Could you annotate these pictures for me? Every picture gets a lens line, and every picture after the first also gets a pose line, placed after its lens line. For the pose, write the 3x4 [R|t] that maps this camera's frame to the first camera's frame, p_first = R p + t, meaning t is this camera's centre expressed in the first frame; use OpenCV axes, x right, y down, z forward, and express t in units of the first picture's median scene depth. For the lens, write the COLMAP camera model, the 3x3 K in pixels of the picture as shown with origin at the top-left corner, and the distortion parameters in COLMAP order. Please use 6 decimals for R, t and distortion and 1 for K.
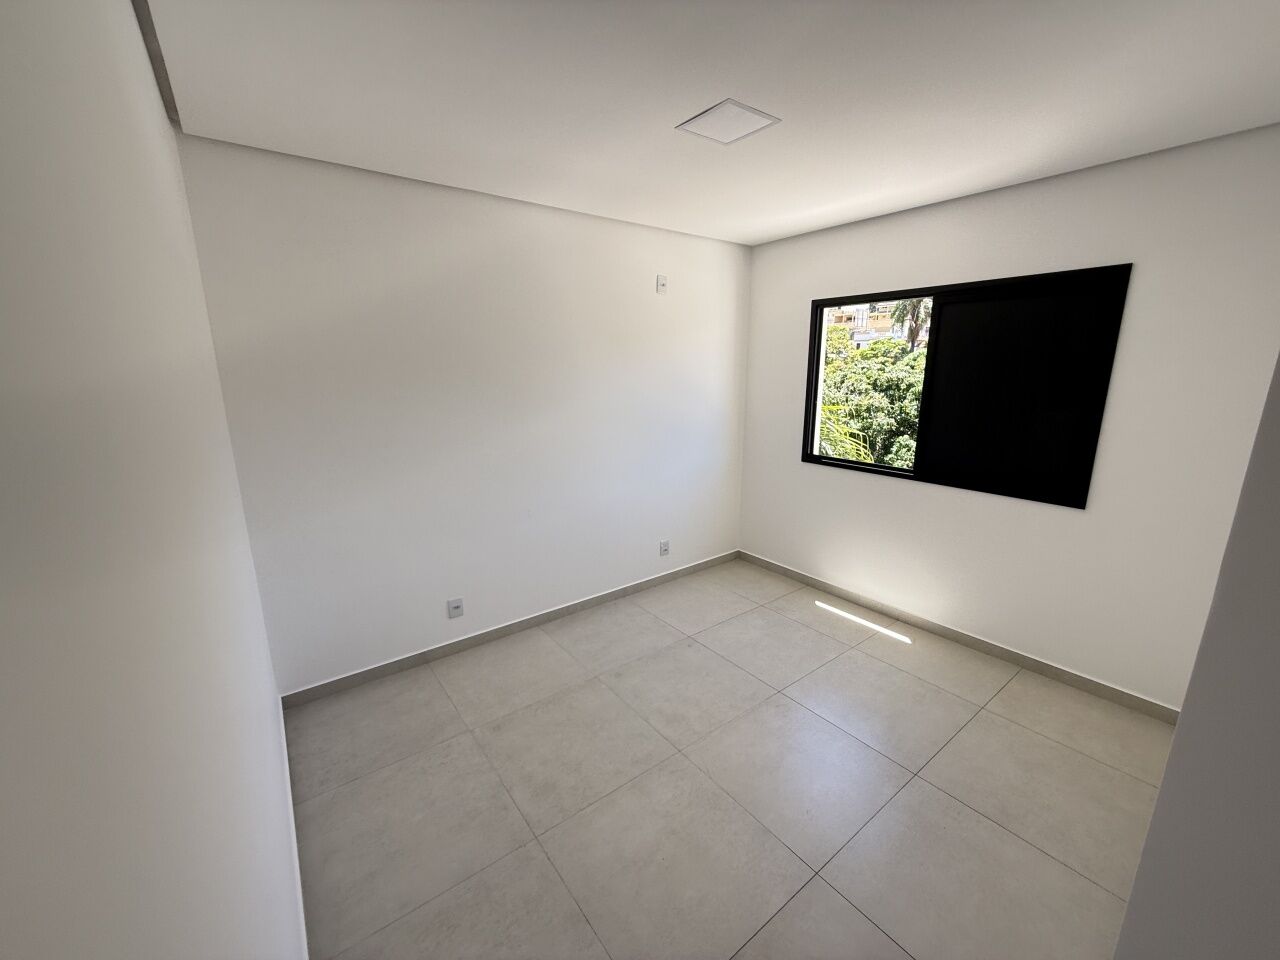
lens RADIAL K [[509.8, 0, 638.8], [0, 509.8, 482.6], [0, 0, 1]] dist [0.000485, 0.000033]
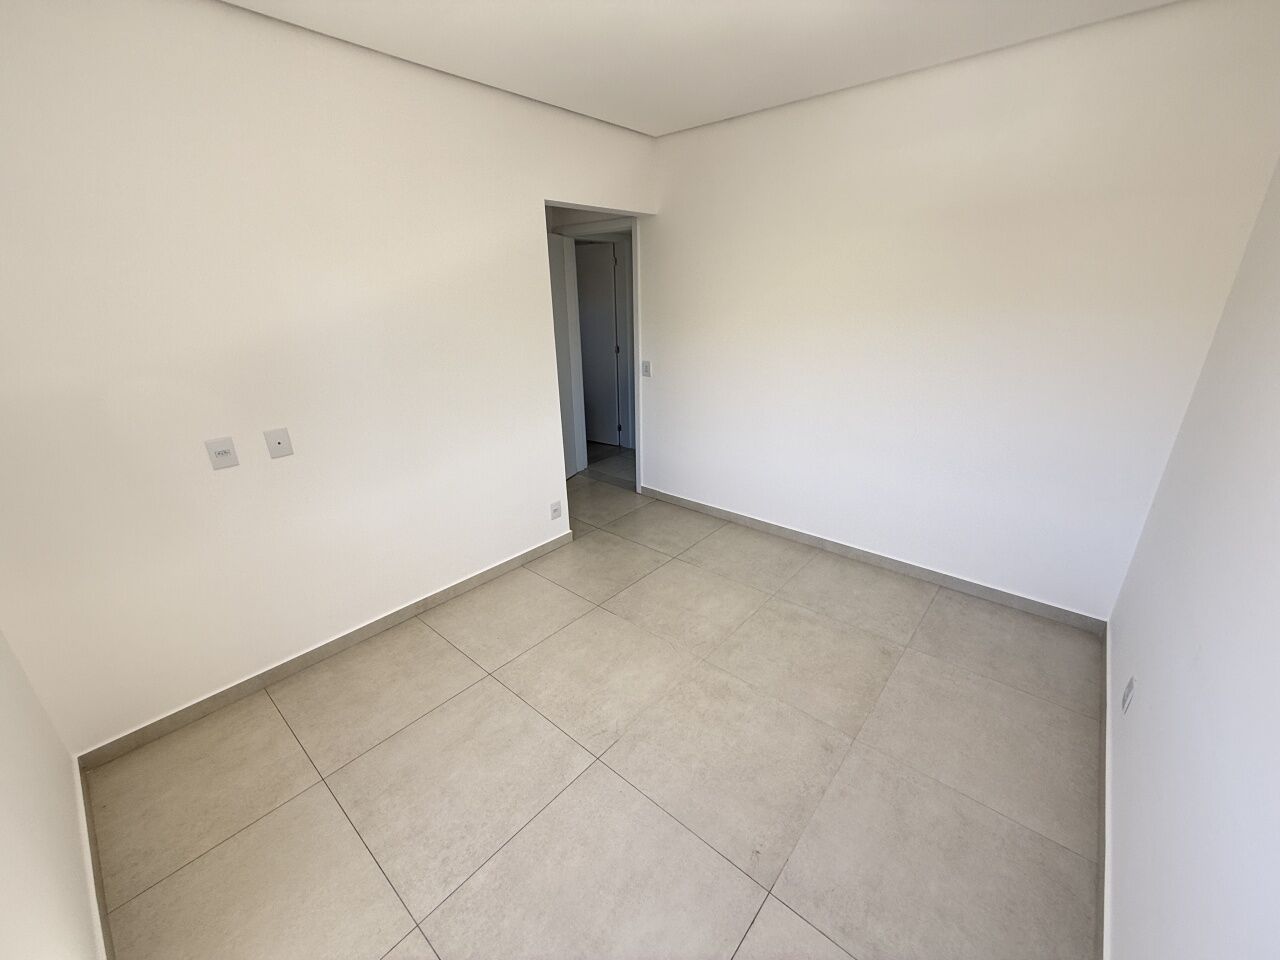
lens RADIAL K [[509.8, 0, 638.8], [0, 509.8, 482.6], [0, 0, 1]] dist [0.000485, 0.000033]
pose [[-0.977528, 0.097575, -0.186861, 0.354419], [-0.021587, 0.835429, 0.549174, -0.338114], [0.209695, 0.540867, -0.814549, 1.555845]]
